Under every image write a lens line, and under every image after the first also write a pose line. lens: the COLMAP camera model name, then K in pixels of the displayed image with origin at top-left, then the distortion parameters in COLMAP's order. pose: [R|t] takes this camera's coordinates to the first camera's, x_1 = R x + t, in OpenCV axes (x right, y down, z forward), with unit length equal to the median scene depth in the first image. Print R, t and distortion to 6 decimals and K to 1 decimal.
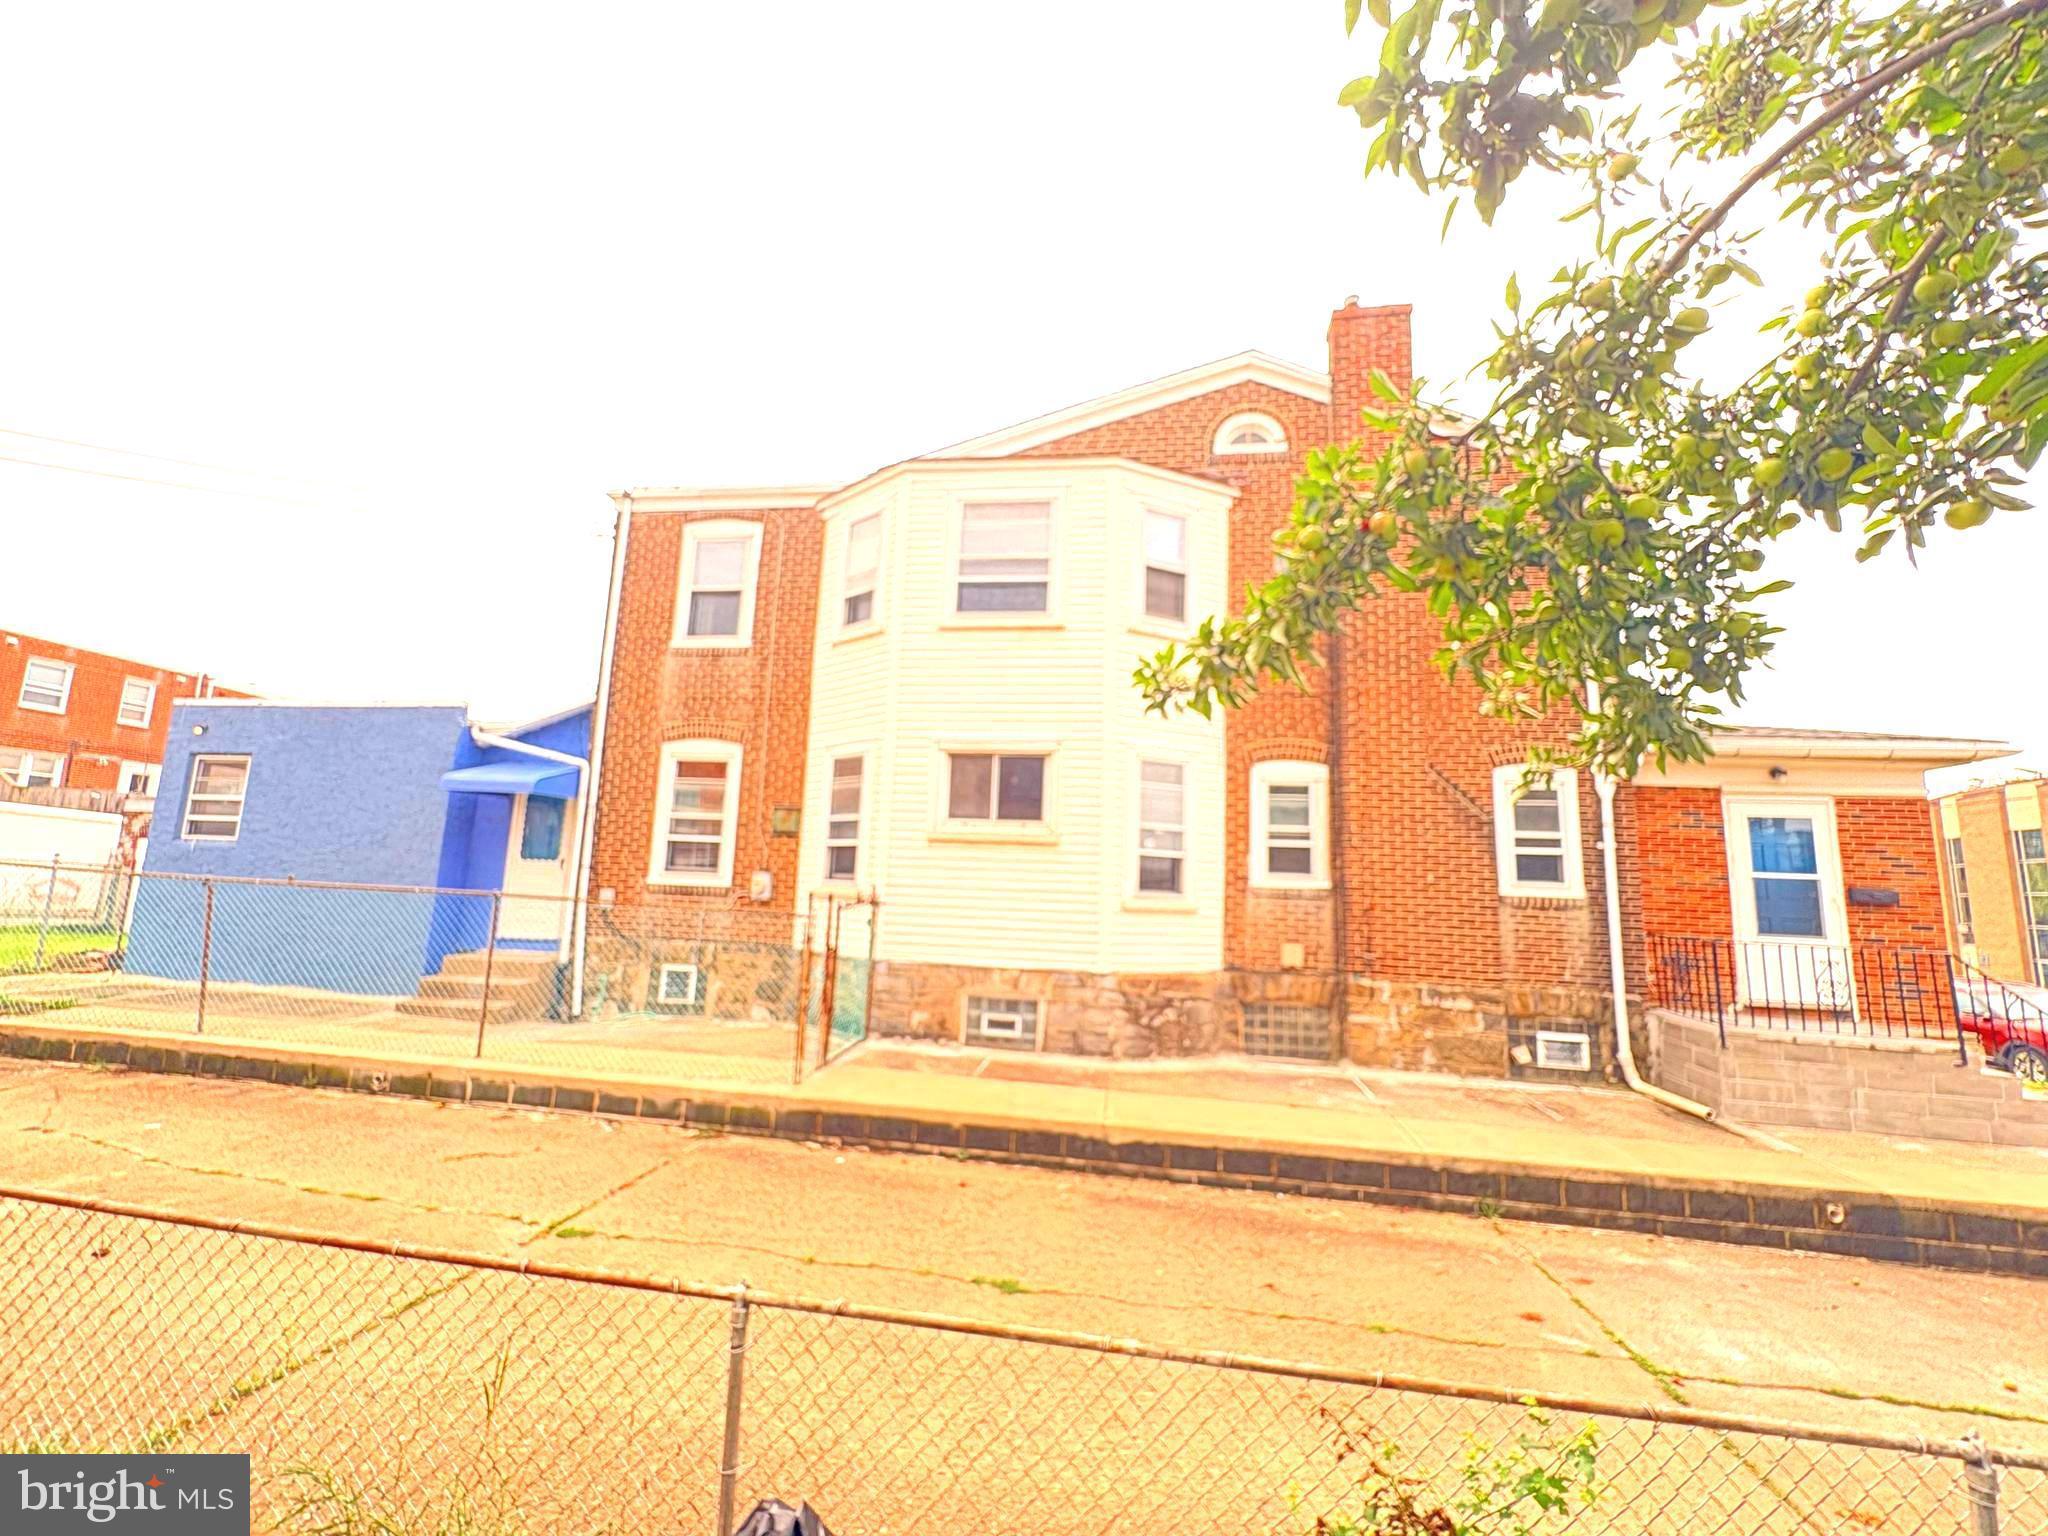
lens RADIAL K [[819.3, 0, 1013.5], [0, 819.3, 763.5], [0, 0, 1]] dist [0.001077, -0.000536]
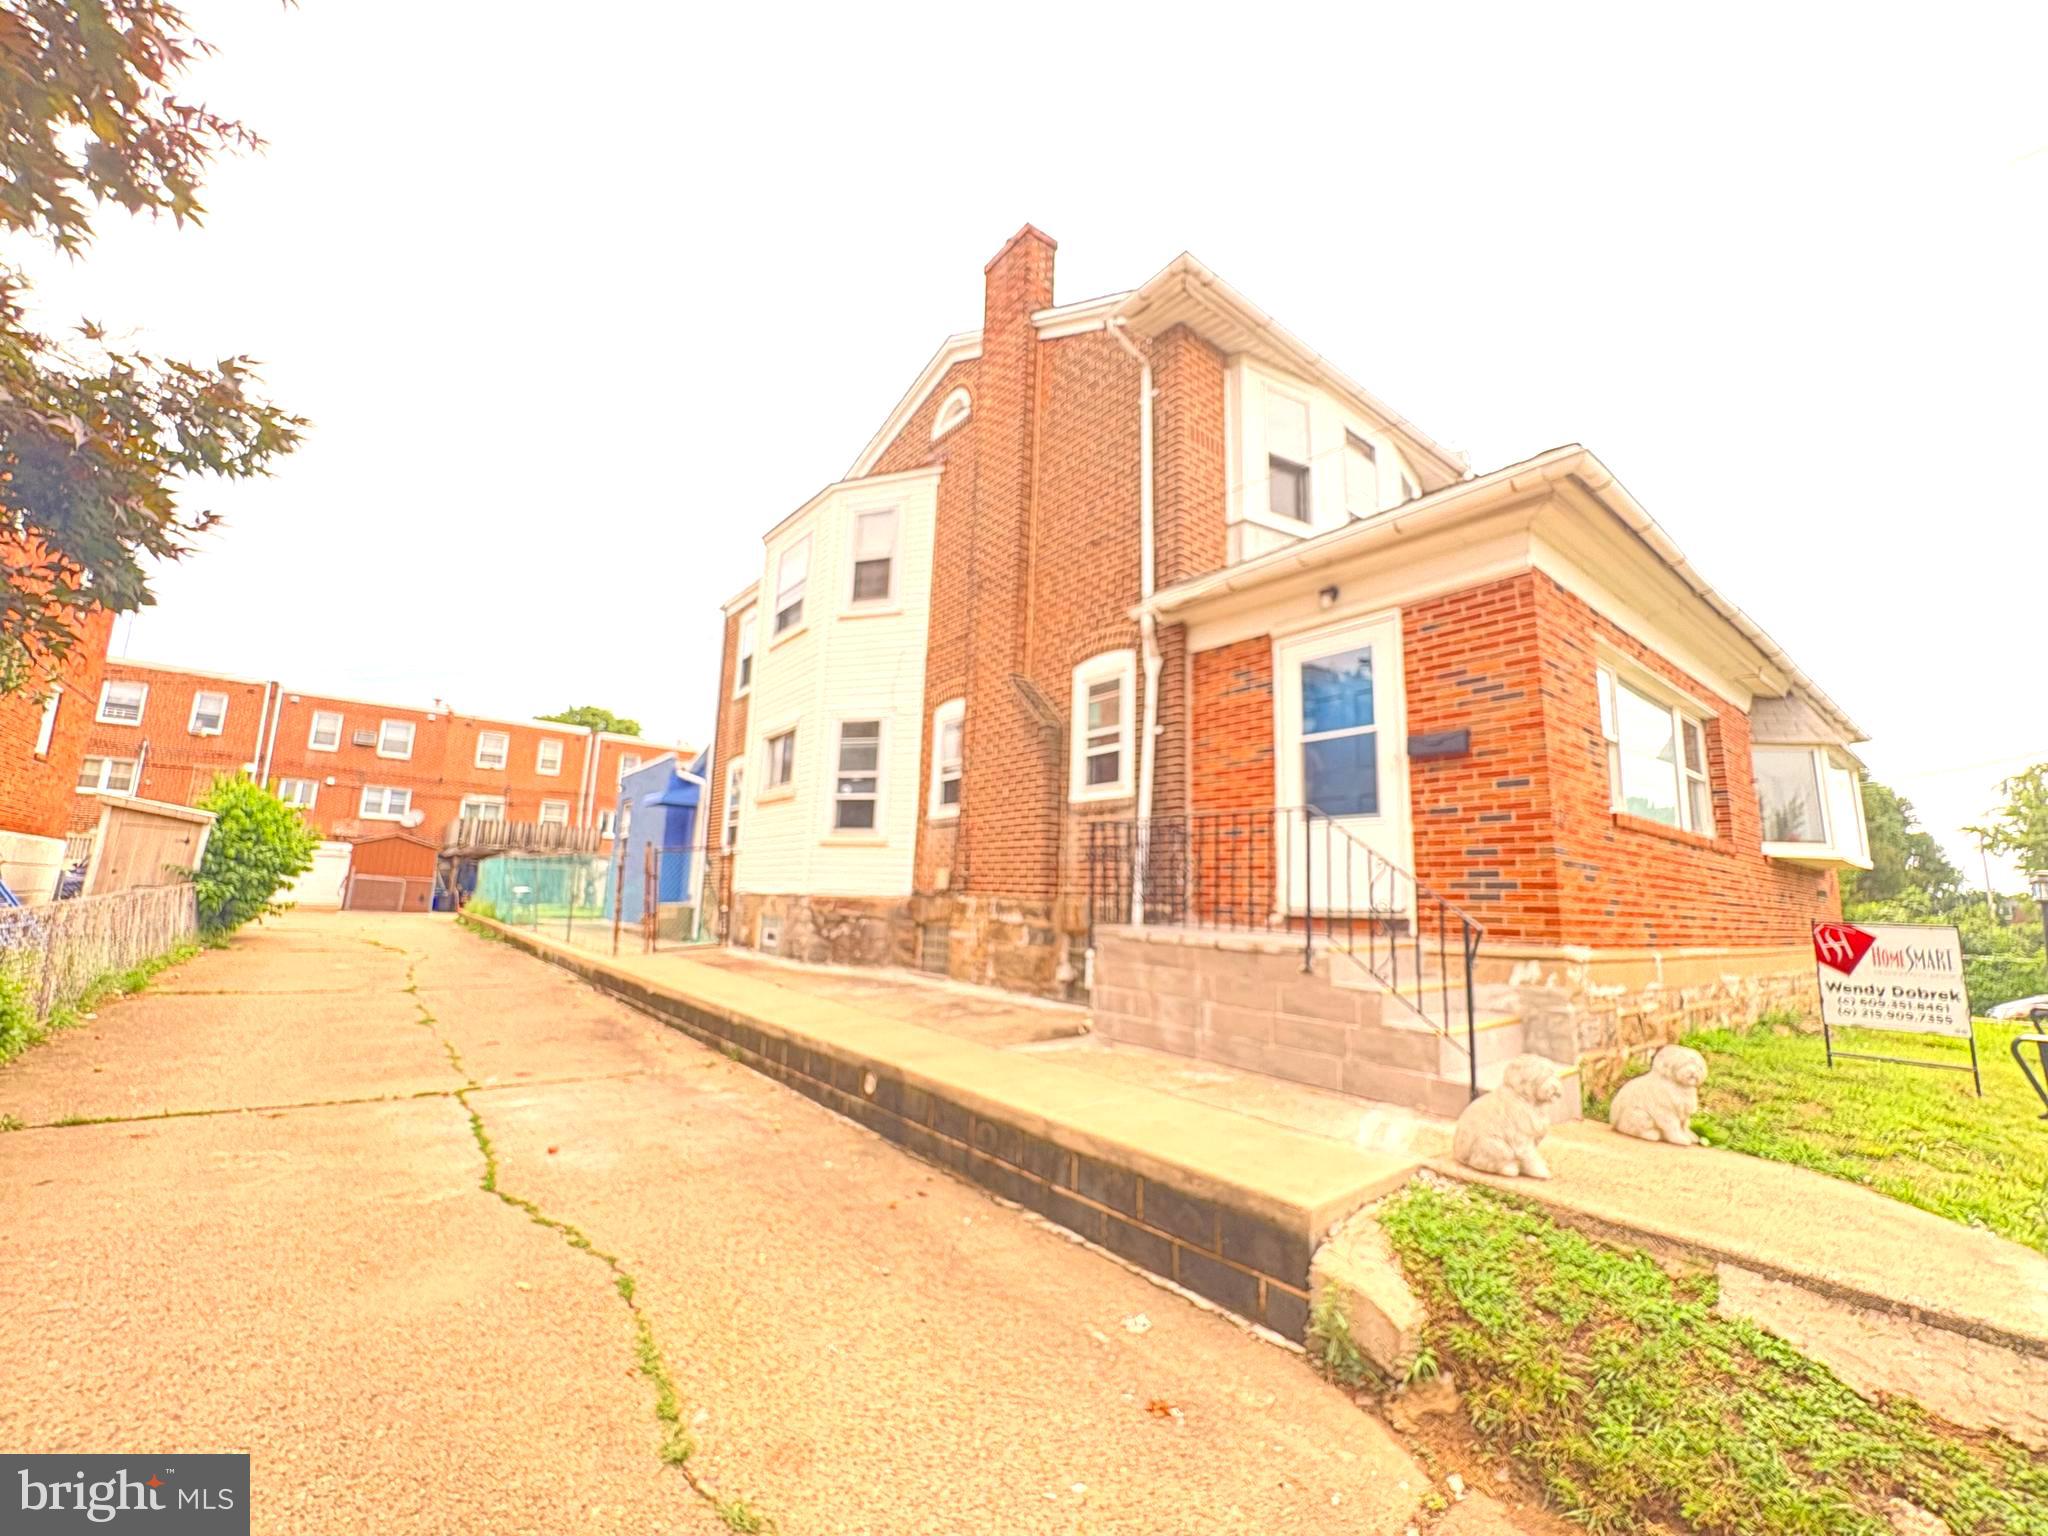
lens RADIAL K [[819.3, 0, 1024.2], [0, 819.3, 764.3], [0, 0, 1]] dist [0.001077, -0.000536]
pose [[0.736064, -0.130992, -0.664117, 1.199045], [0.105130, 0.991315, -0.079010, 0.189103], [0.668698, -0.011663, 0.743442, 0.289340]]
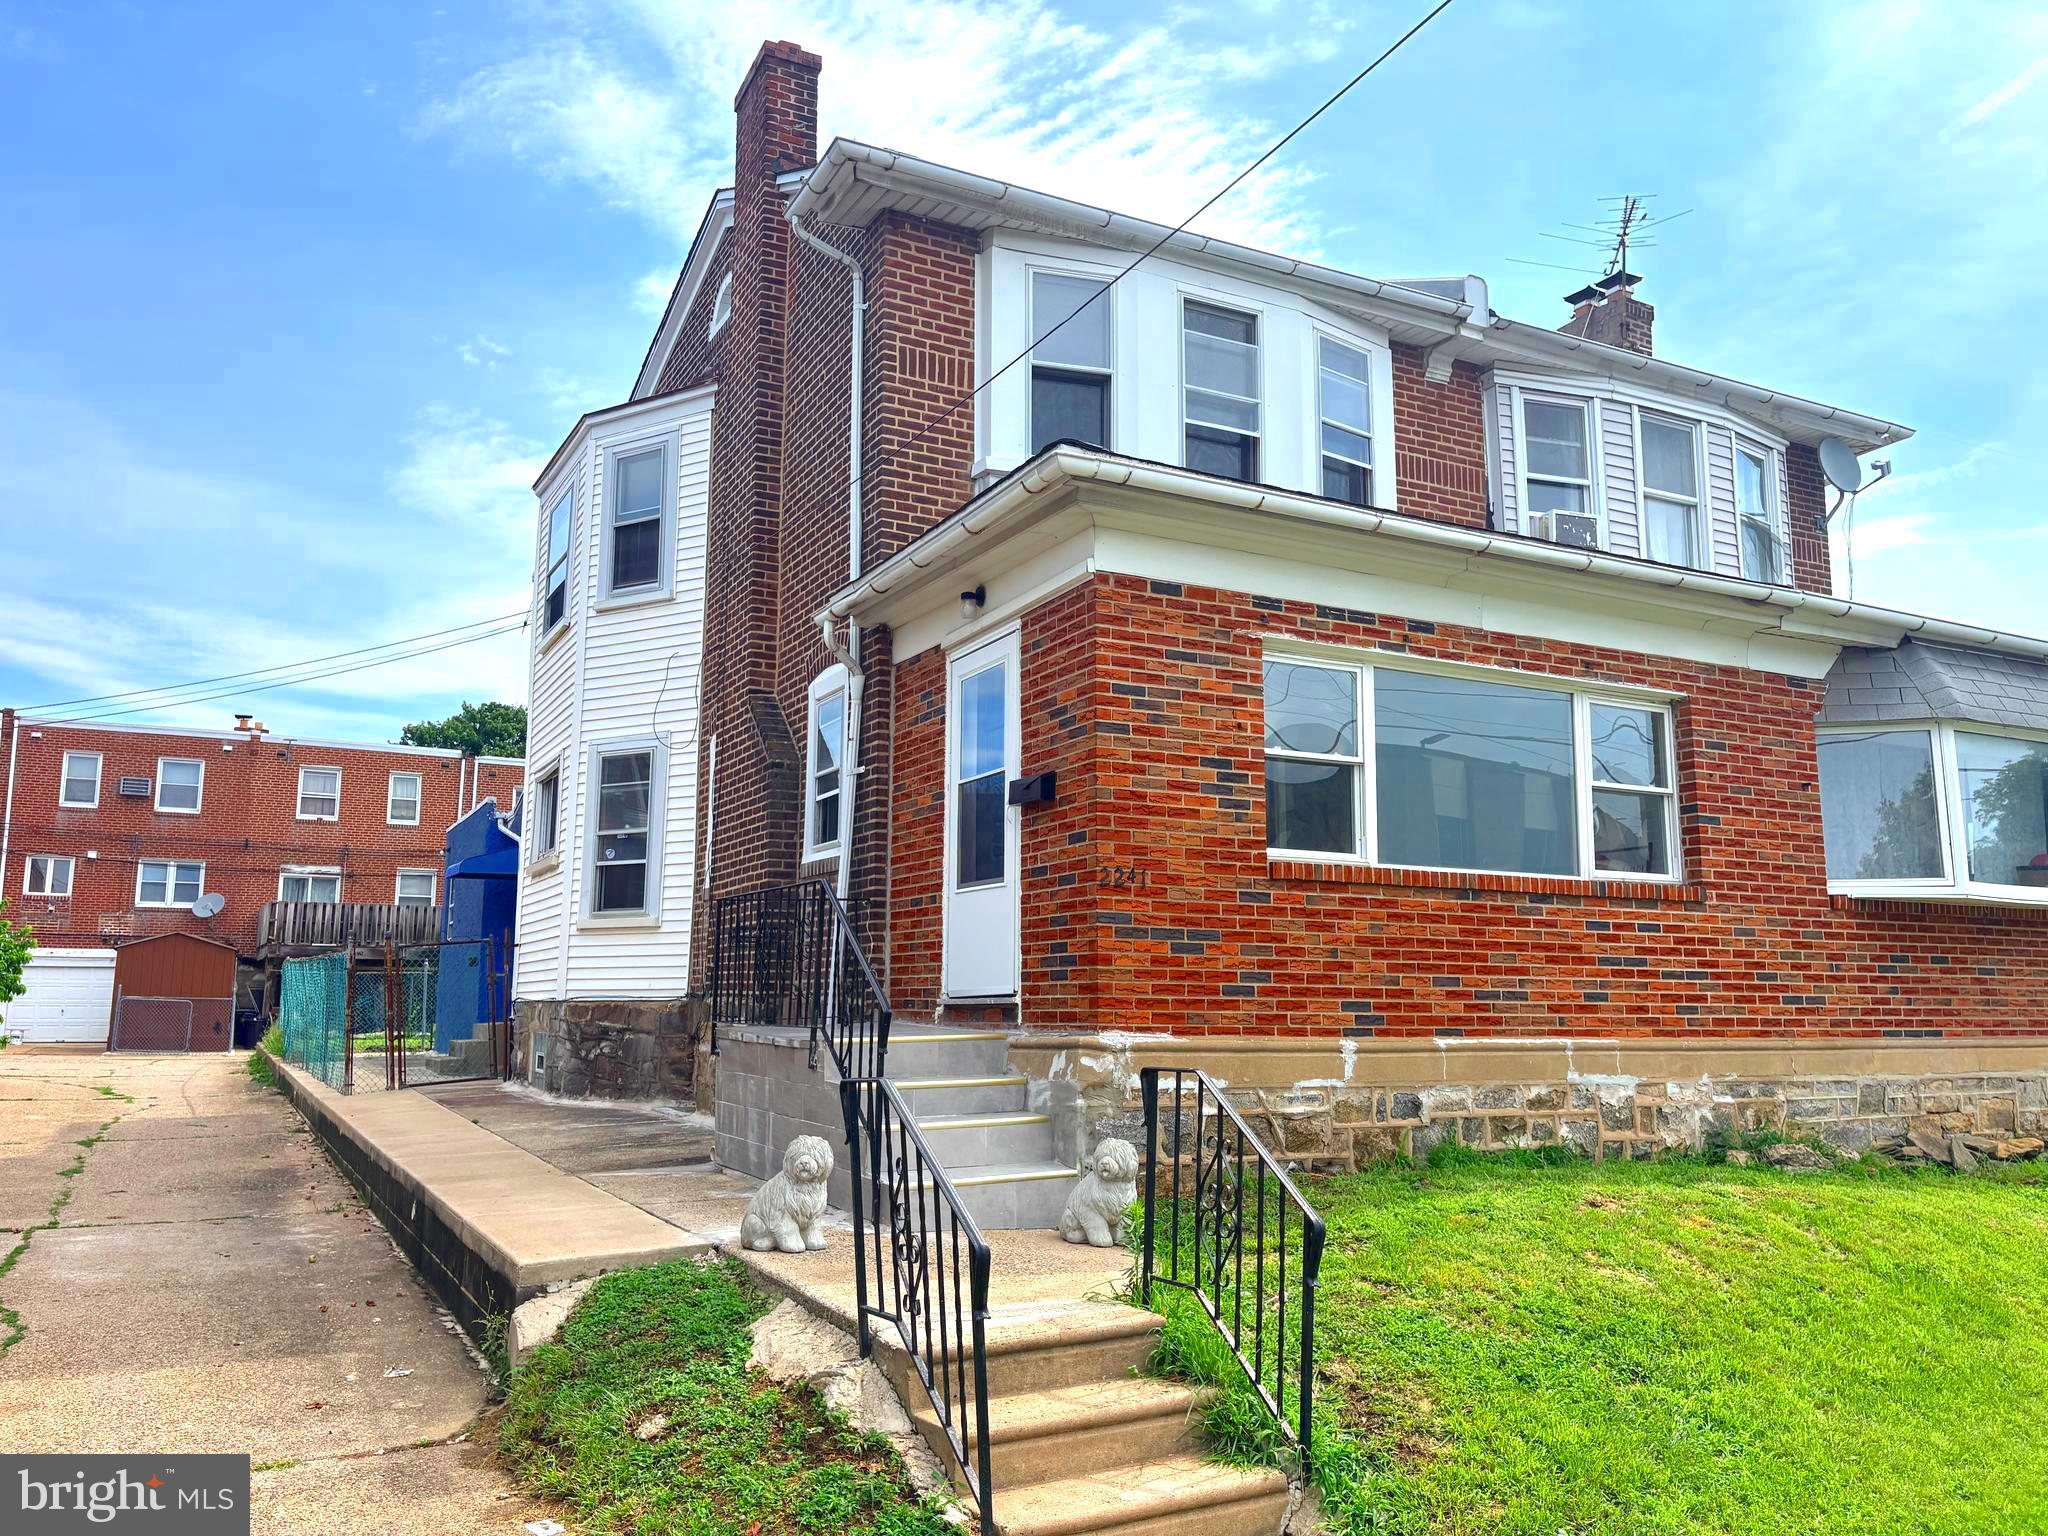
lens RADIAL K [[1526.7, 0, 1024.2], [0, 1526.7, 769.9], [0, 0, 1]] dist [0.042226, -0.009320]
pose [[0.588589, -0.162720, -0.791887, 1.769561], [0.147571, 0.984702, -0.092654, 0.232125], [0.794849, -0.062325, 0.603598, 0.390581]]
